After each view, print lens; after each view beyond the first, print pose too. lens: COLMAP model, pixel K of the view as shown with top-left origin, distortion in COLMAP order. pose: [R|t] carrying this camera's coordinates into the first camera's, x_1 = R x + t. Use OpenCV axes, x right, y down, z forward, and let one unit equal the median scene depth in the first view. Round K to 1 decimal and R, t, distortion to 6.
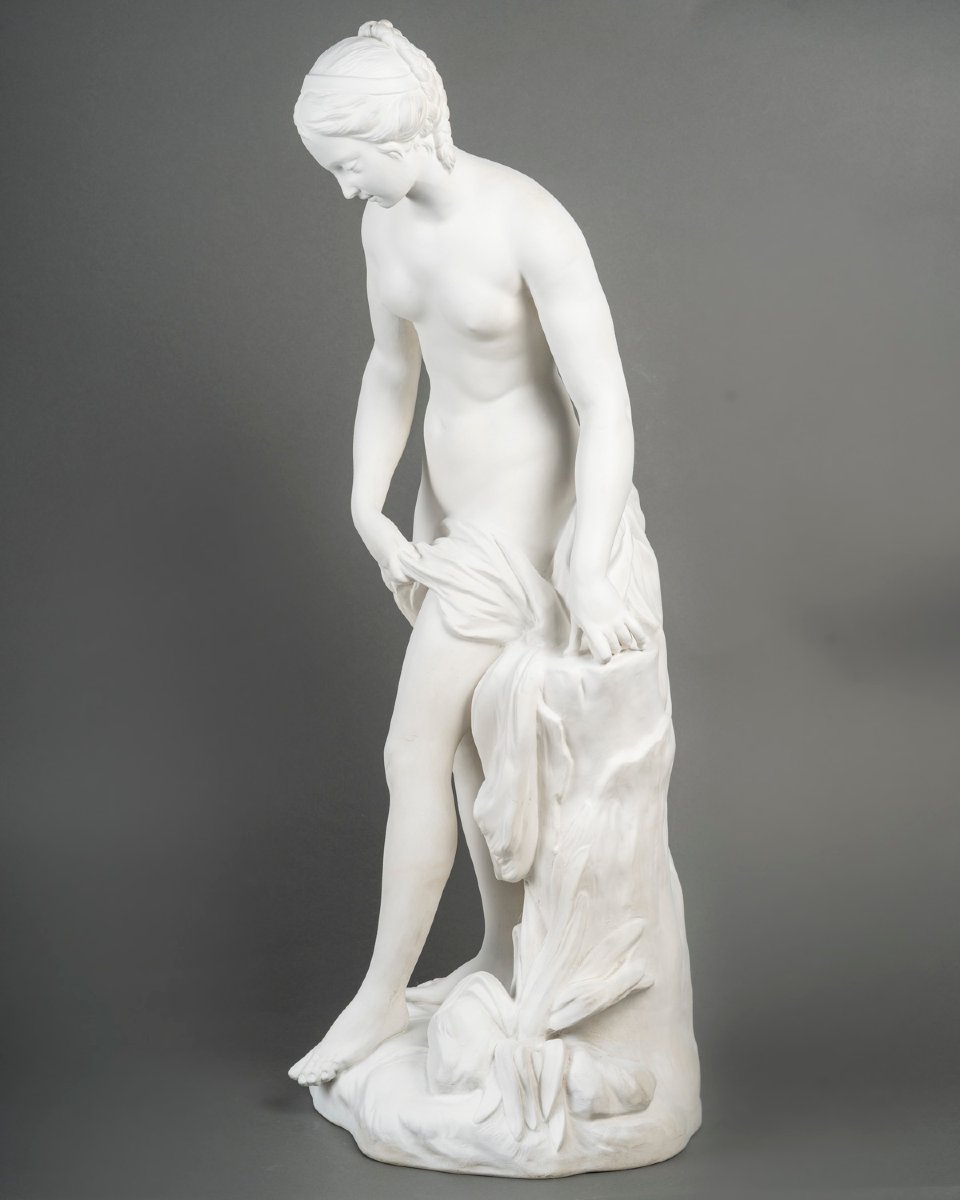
lens RADIAL K [[2109.2, 0, 480.0], [0, 2109.2, 600.0], [0, 0, 1]] dist [-0.044624, -0.113411]
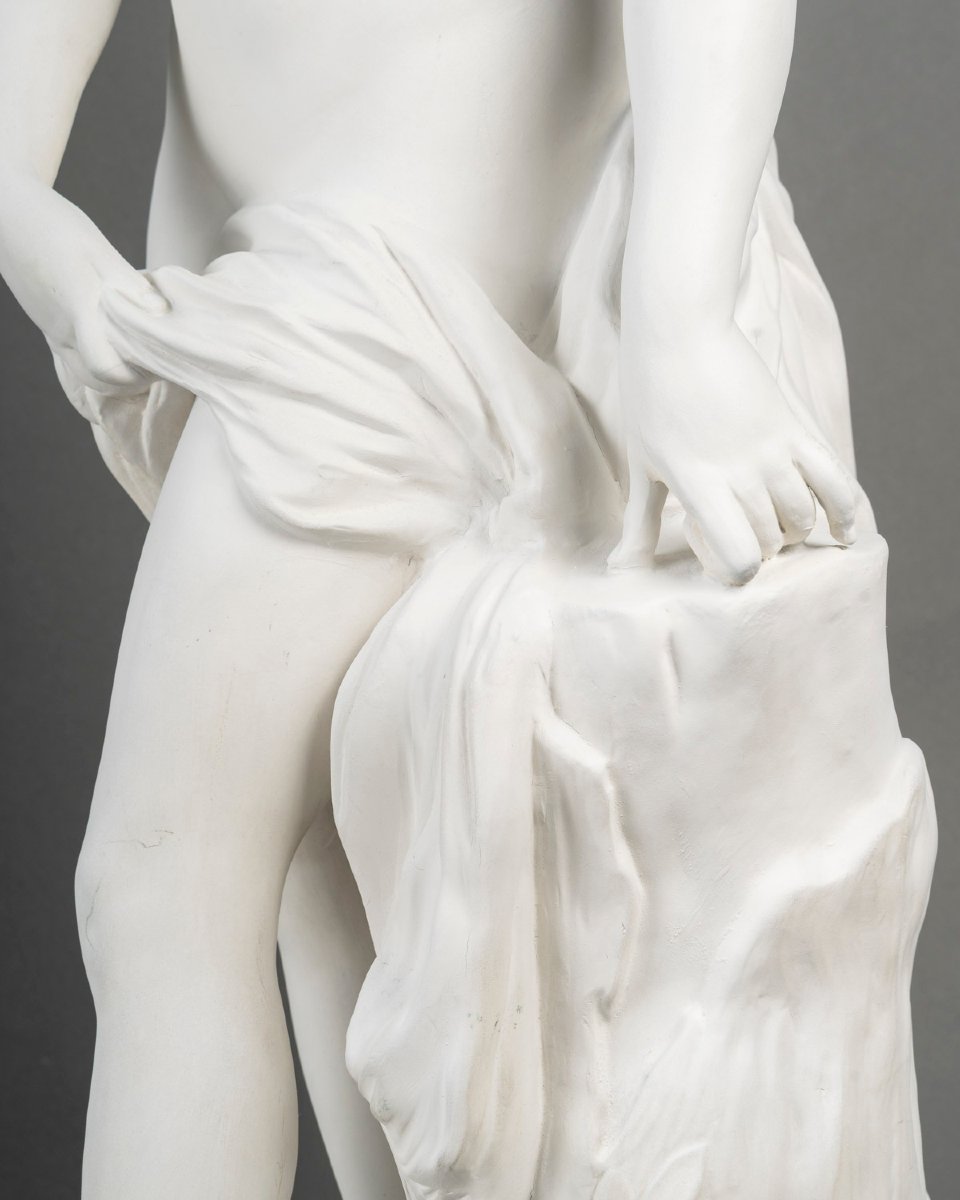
lens RADIAL K [[3015.1, 0, 480.0], [0, 3015.1, 600.0], [0, 0, 1]] dist [-0.049418, 0.021203]
pose [[0.997451, -0.027494, 0.065851, -0.011435], [0.029910, 0.998905, -0.035982, 0.047103], [-0.064790, 0.037860, 0.997180, 0.525673]]
